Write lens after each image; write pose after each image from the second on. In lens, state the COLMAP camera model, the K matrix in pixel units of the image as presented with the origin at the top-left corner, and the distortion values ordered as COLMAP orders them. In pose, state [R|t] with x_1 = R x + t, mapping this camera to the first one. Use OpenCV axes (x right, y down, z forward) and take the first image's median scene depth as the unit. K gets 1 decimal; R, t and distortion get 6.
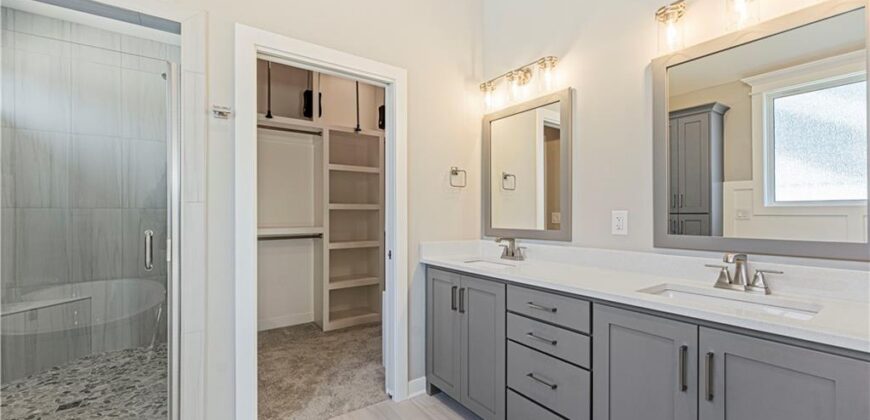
lens RADIAL K [[354.0, 0, 440.5], [0, 354.0, 214.1], [0, 0, 1]] dist [0.002275, -0.000199]
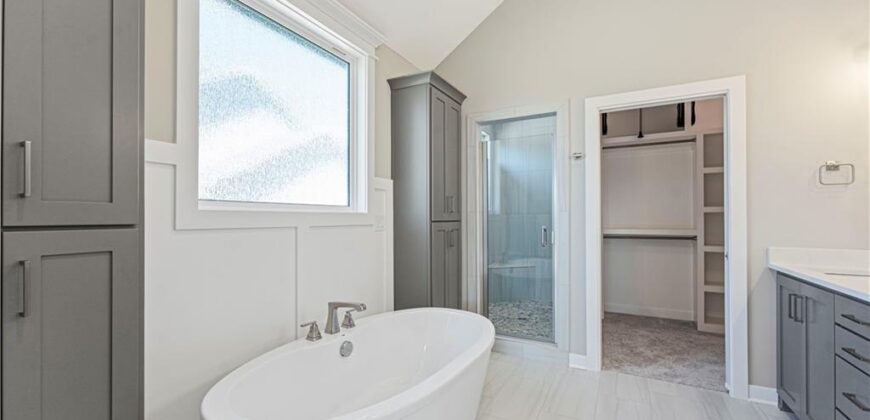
lens RADIAL K [[354.0, 0, 437.1], [0, 354.0, 215.8], [0, 0, 1]] dist [0.002275, -0.000199]
pose [[0.455713, -0.003709, -0.890119, 0.377279], [0.001423, 0.999993, -0.003438, -0.002632], [0.890125, 0.000300, 0.455716, -0.231042]]
